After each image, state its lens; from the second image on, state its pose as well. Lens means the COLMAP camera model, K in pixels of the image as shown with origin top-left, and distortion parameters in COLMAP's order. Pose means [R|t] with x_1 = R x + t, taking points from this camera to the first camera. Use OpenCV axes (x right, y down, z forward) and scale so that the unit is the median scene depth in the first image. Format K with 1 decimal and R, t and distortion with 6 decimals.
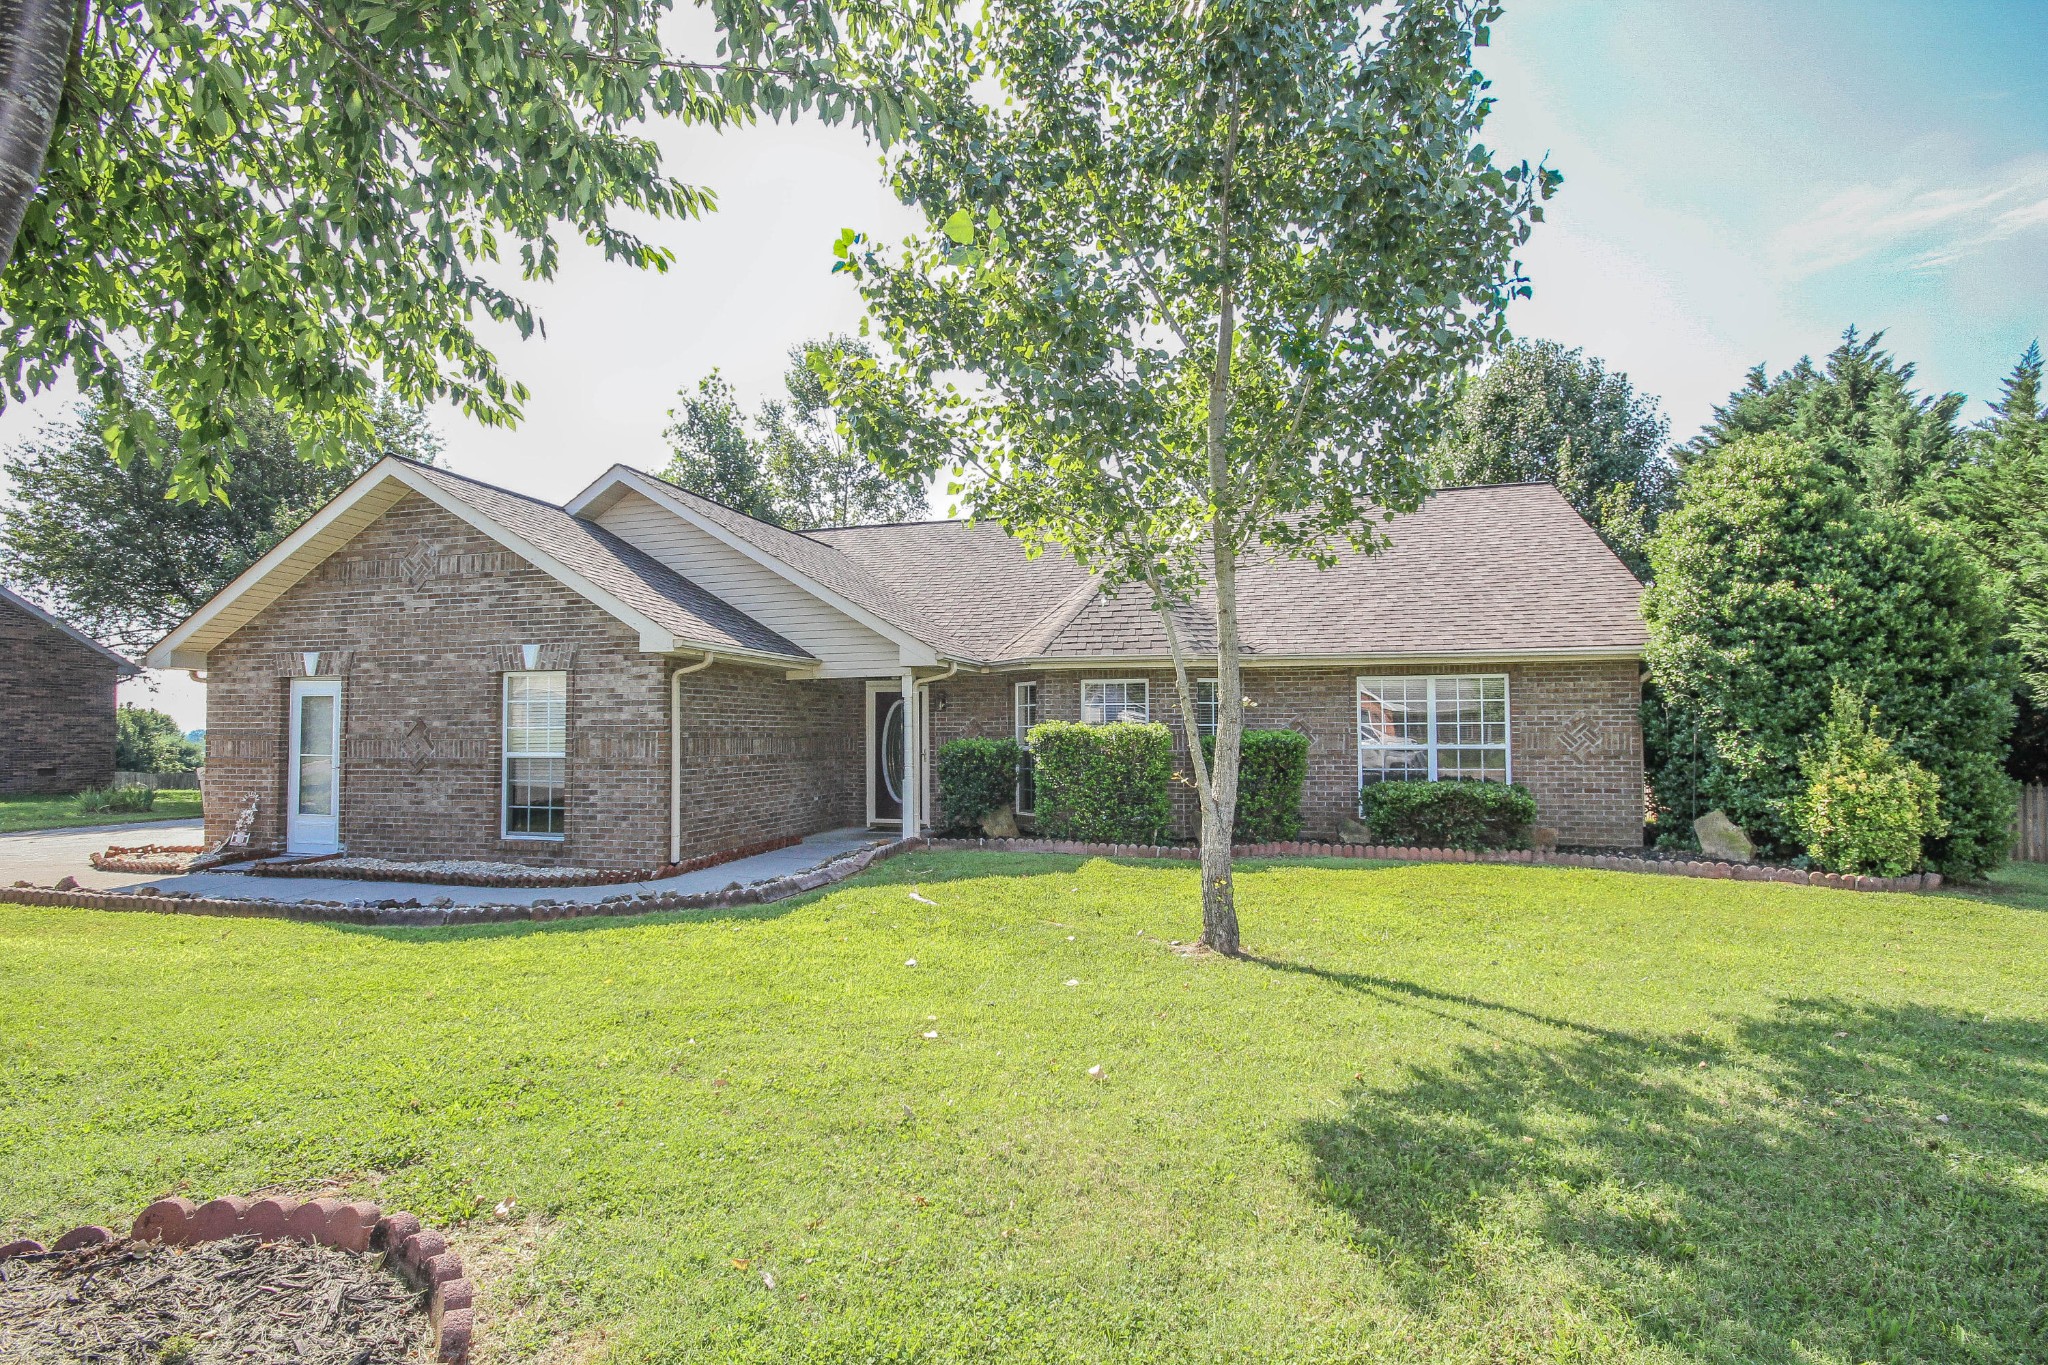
lens RADIAL K [[970.1, 0, 1014.6], [0, 970.1, 682.9], [0, 0, 1]] dist [-0.004036, -0.001840]
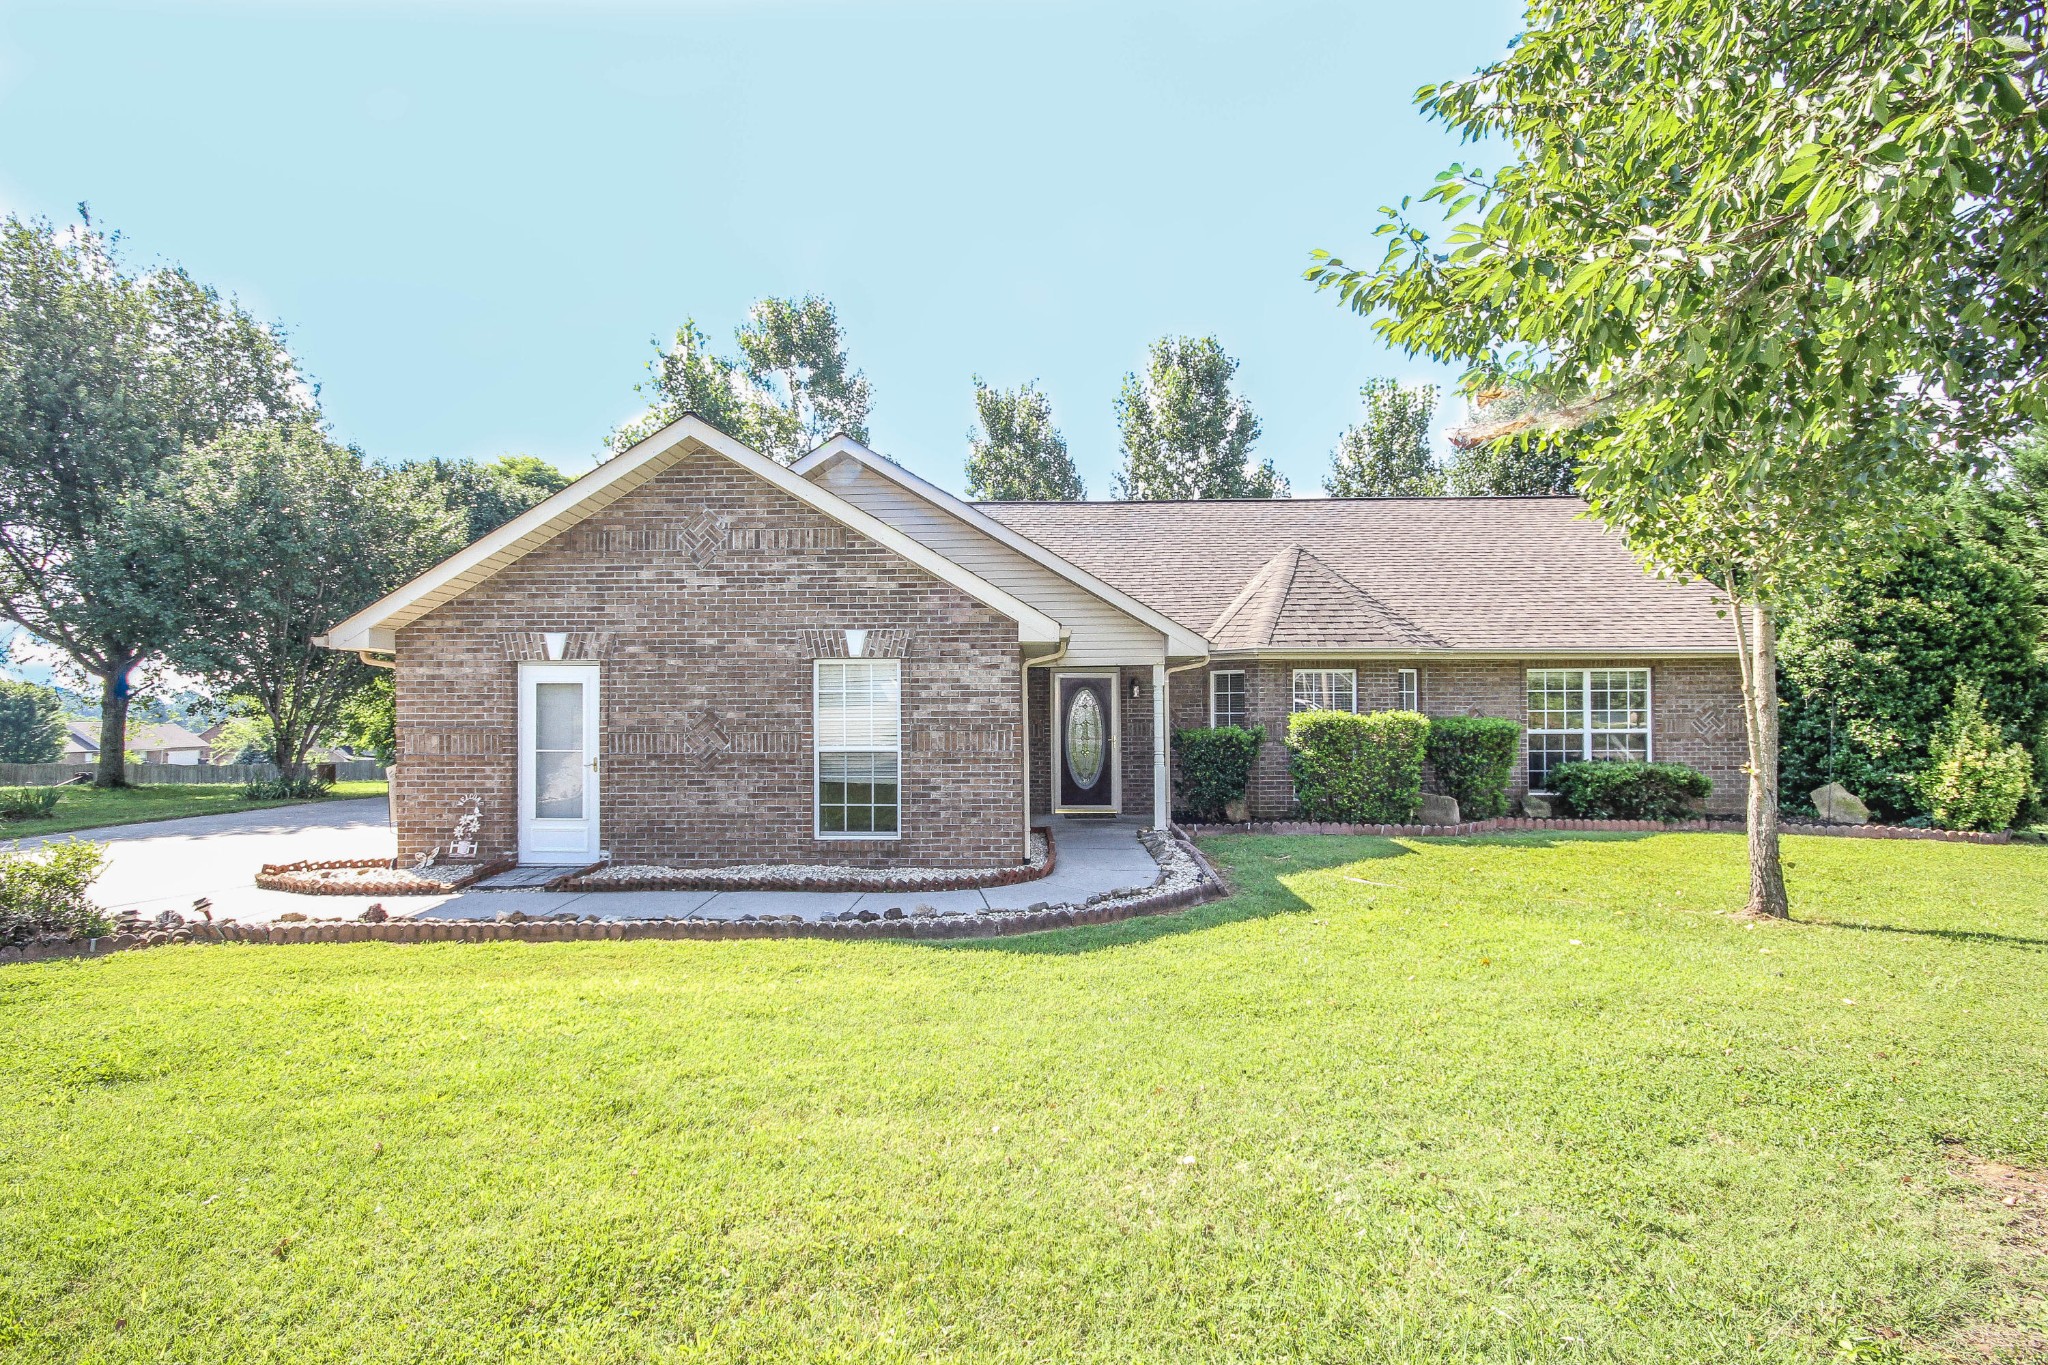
lens RADIAL K [[970.1, 0, 1017.0], [0, 970.1, 681.9], [0, 0, 1]] dist [-0.004036, -0.001840]
pose [[0.971417, 0.005030, 0.237328, -0.580509], [-0.010599, 0.999697, 0.022196, -0.012270], [-0.237144, -0.024077, 0.971176, 0.061539]]
